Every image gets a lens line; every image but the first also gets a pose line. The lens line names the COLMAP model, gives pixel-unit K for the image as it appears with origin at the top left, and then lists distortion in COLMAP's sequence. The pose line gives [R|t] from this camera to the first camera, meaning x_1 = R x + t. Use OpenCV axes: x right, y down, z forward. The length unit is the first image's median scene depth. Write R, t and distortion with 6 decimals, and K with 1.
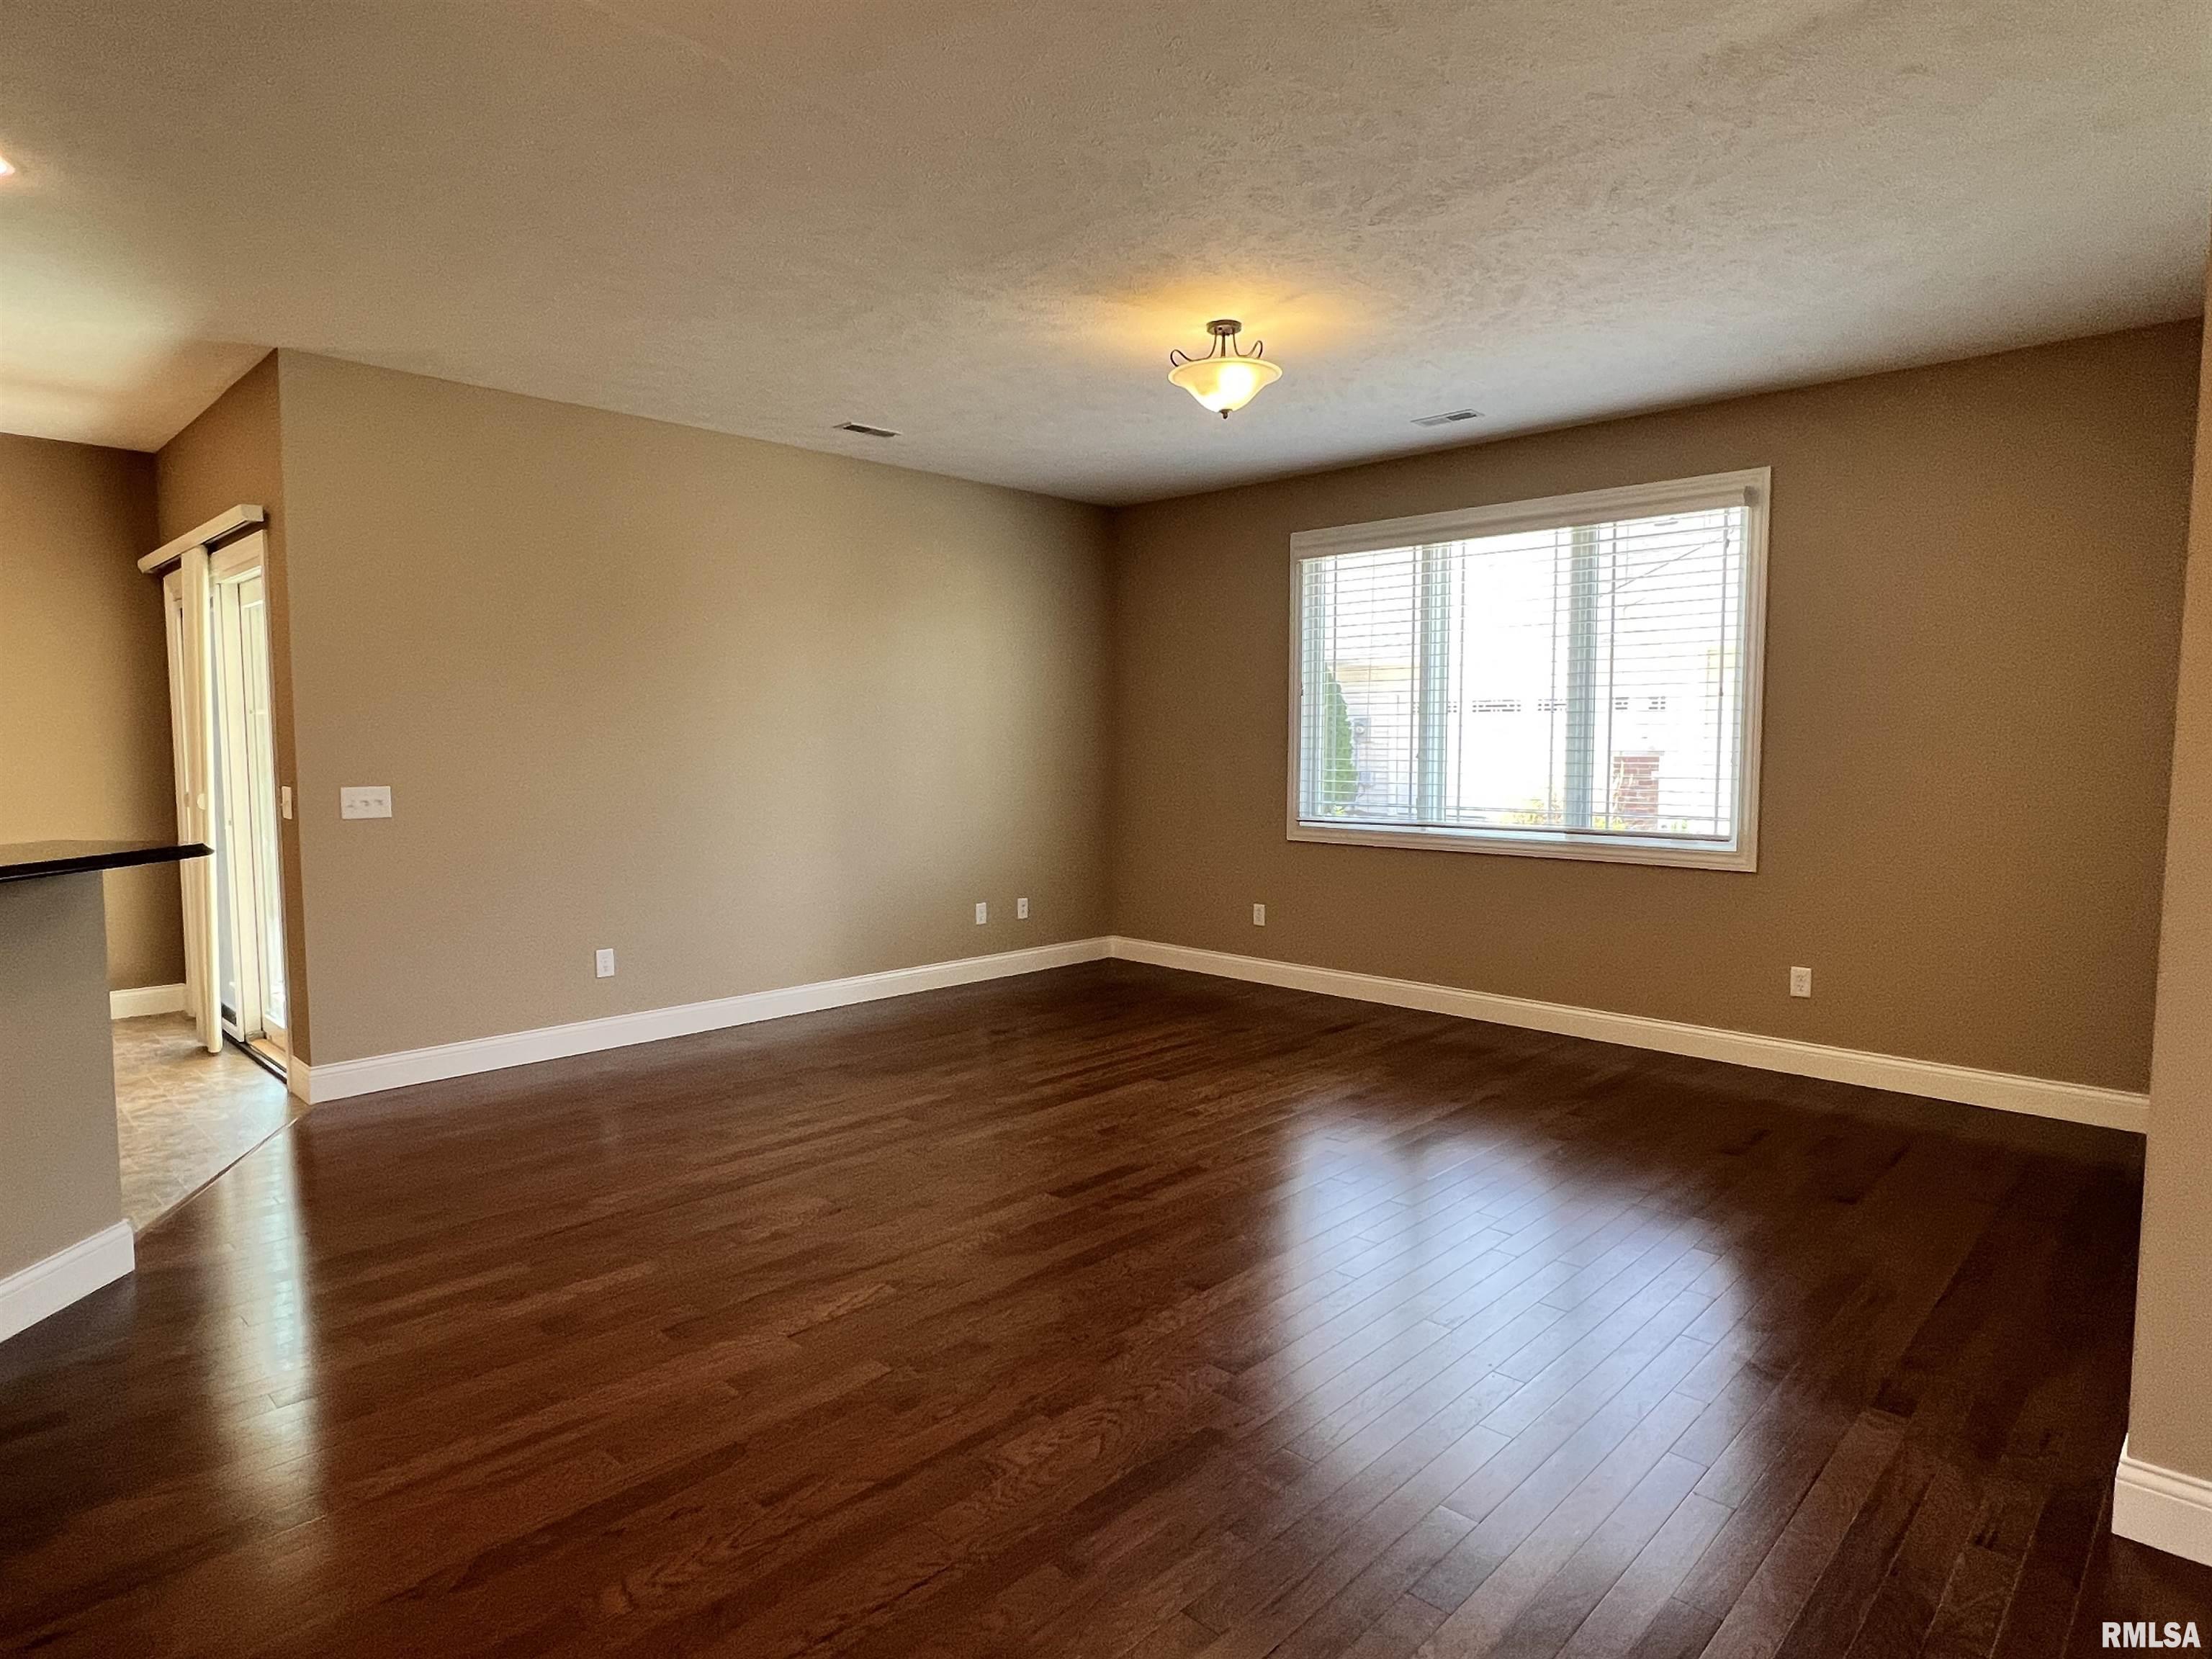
lens RADIAL K [[1239.5, 0, 1106.7], [0, 1239.5, 835.3], [0, 0, 1]] dist [0.003523, 0.001811]
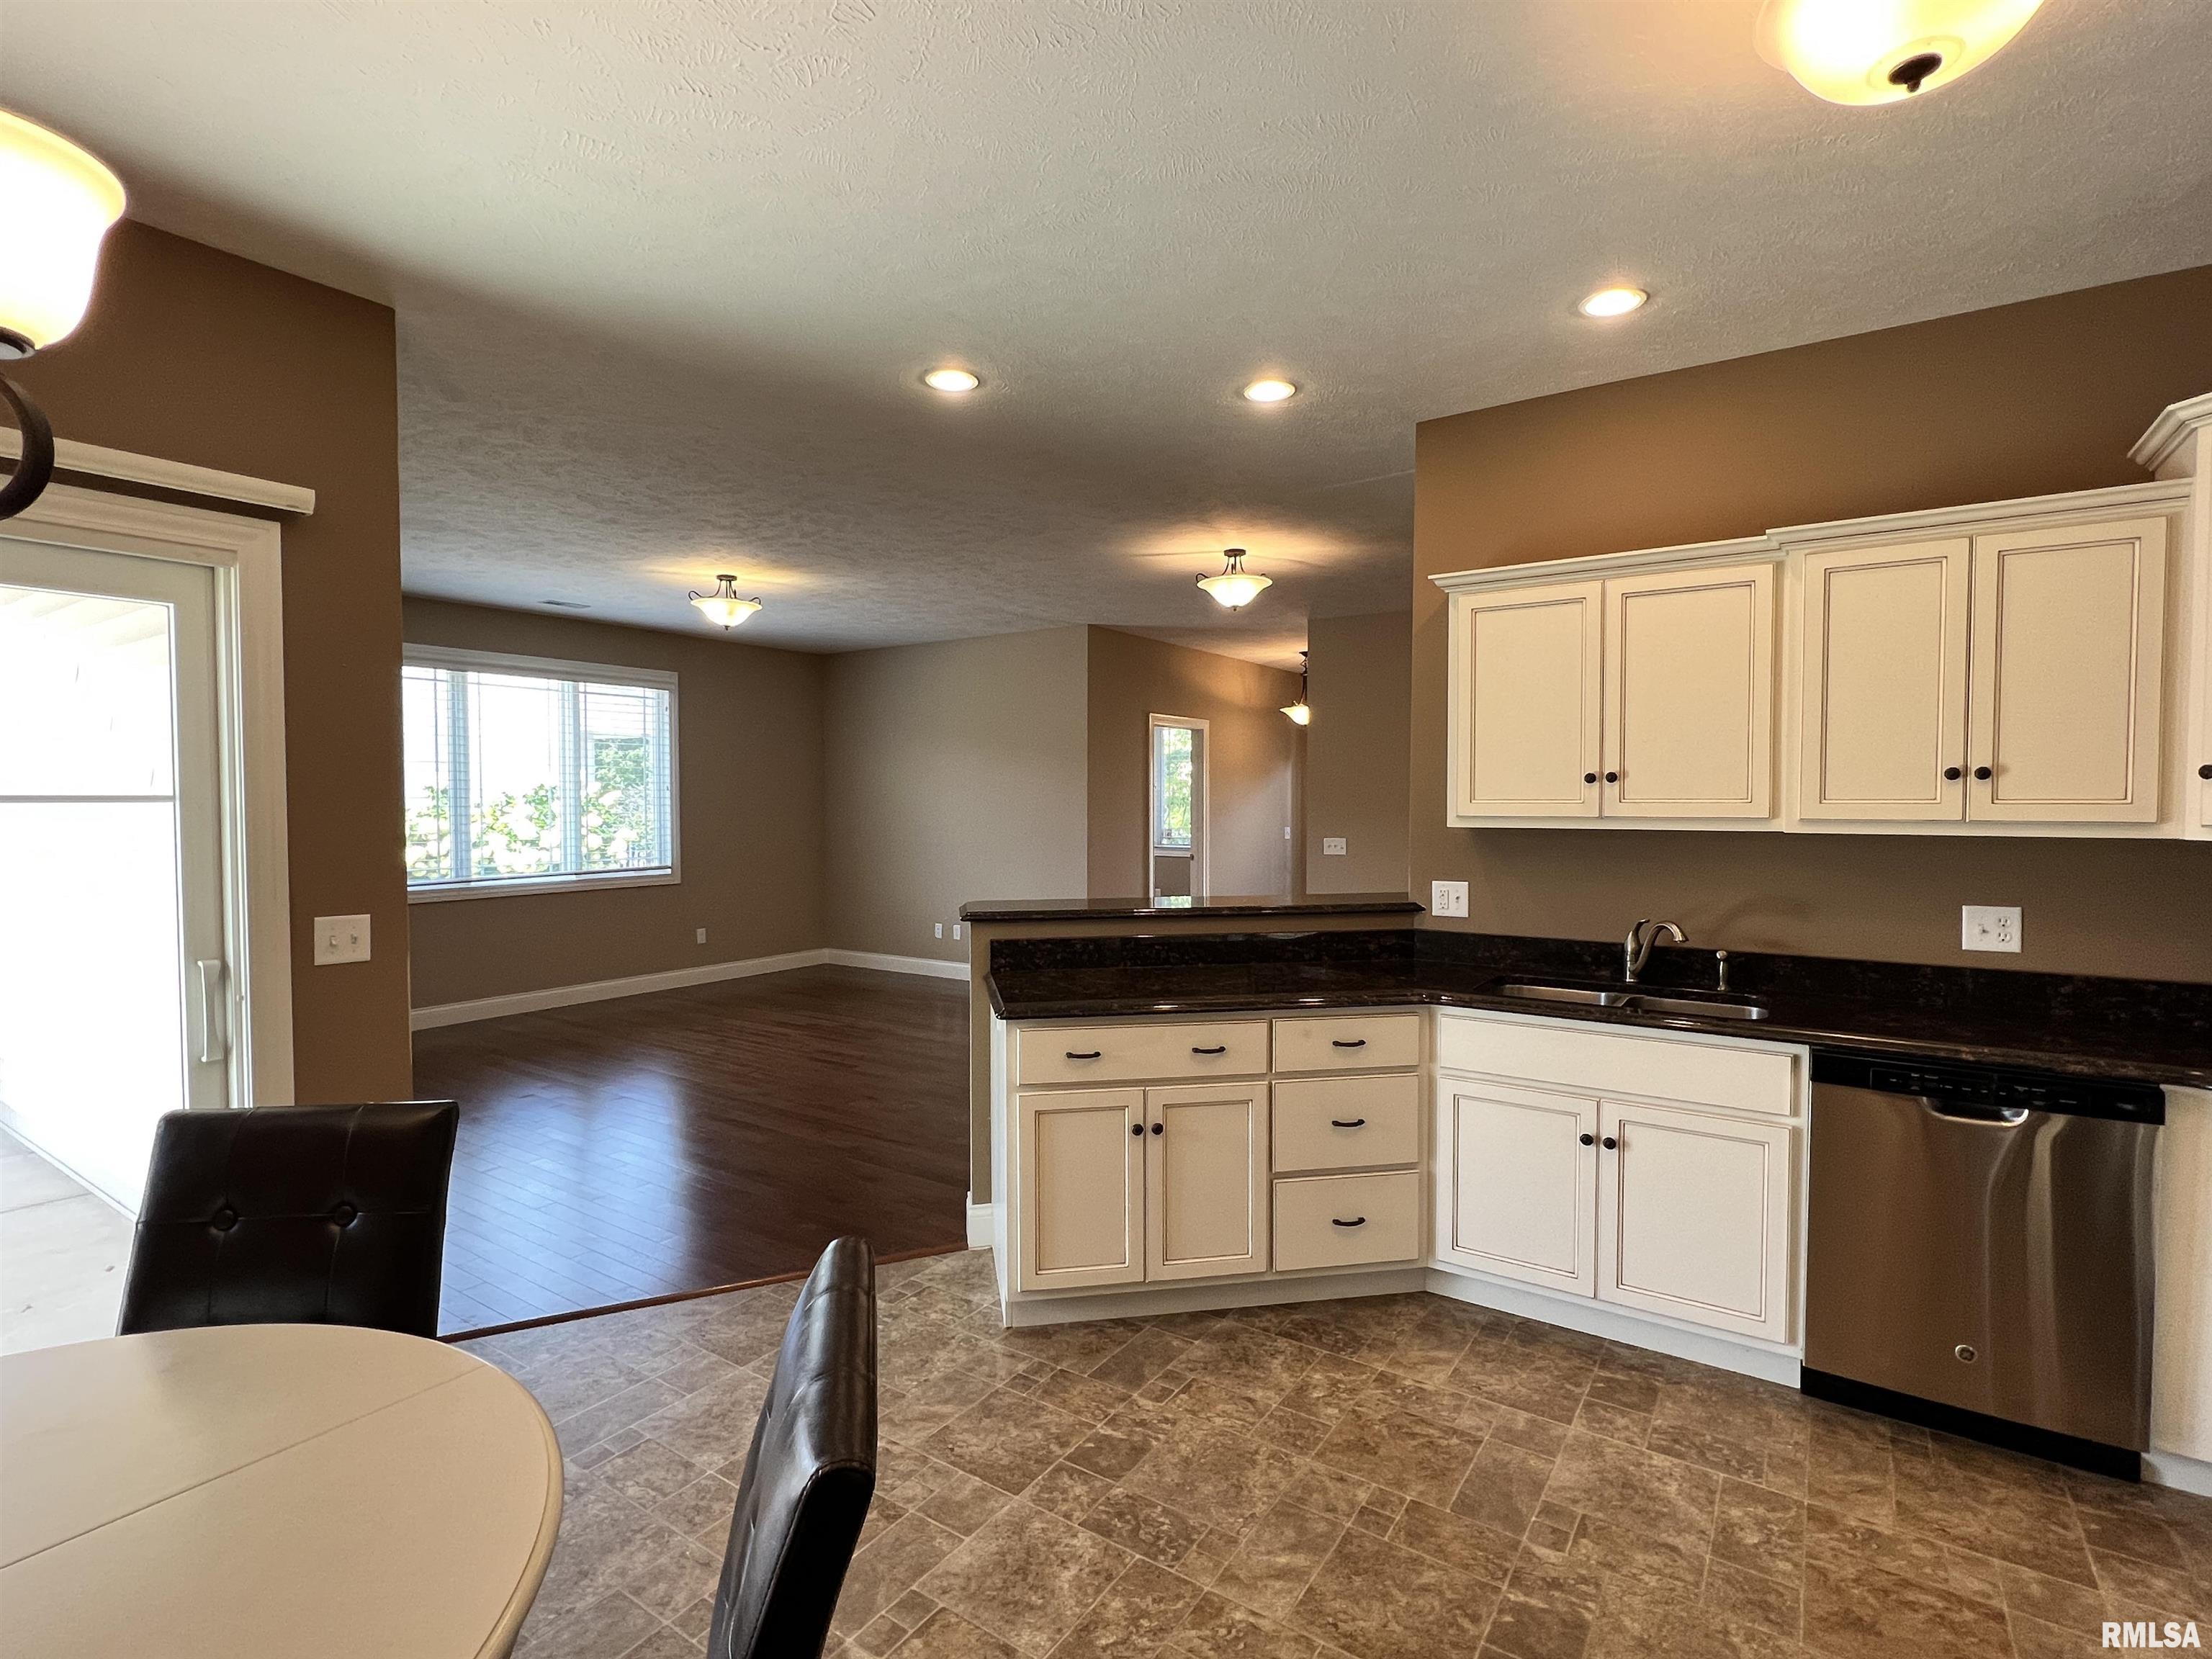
lens RADIAL K [[1065.3, 0, 1108.7], [0, 1065.3, 832.2], [0, 0, 1]] dist [-0.000330, 0.000576]
pose [[-0.164540, -0.032104, 0.985848, -1.304749], [0.076281, 0.996063, 0.045168, -0.079843], [-0.983416, 0.082633, -0.161443, 0.677895]]
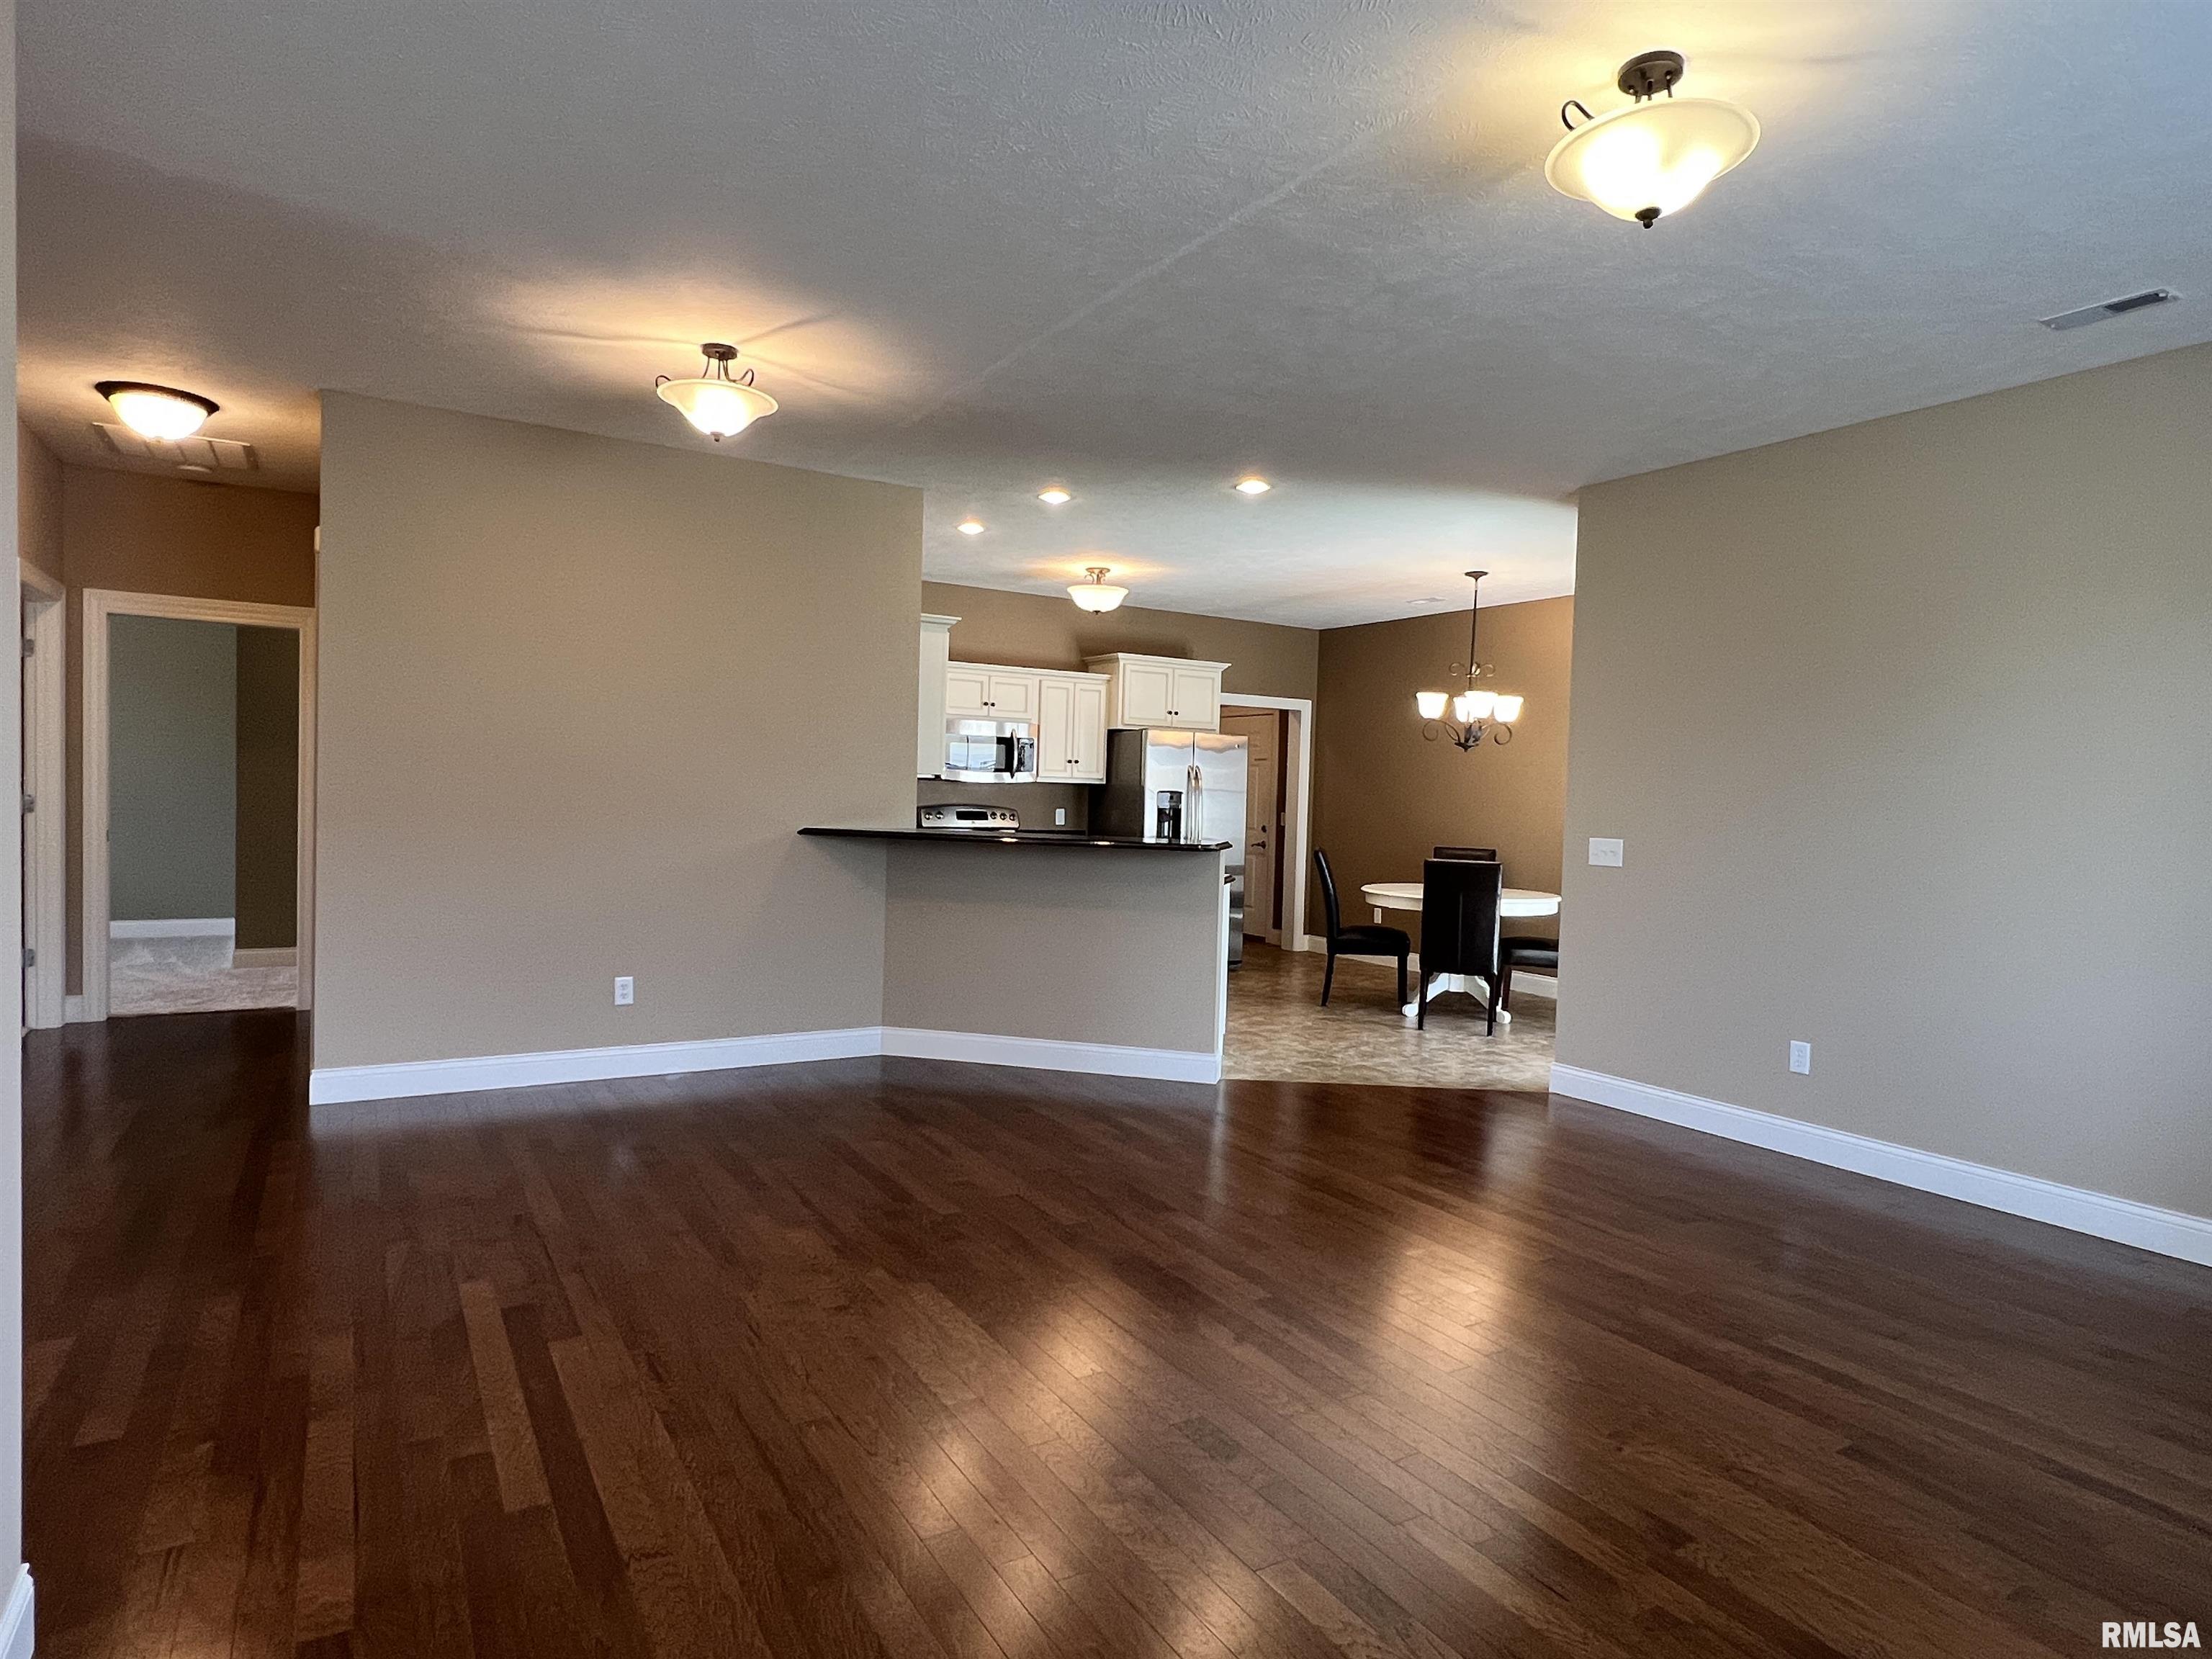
lens RADIAL K [[1239.5, 0, 1106.7], [0, 1239.5, 835.3], [0, 0, 1]] dist [0.003523, 0.001811]
pose [[-0.255703, 0.025064, -0.966430, 0.655156], [-0.103063, 0.993260, 0.053028, -0.056408], [0.961246, 0.113162, -0.251397, 0.851902]]
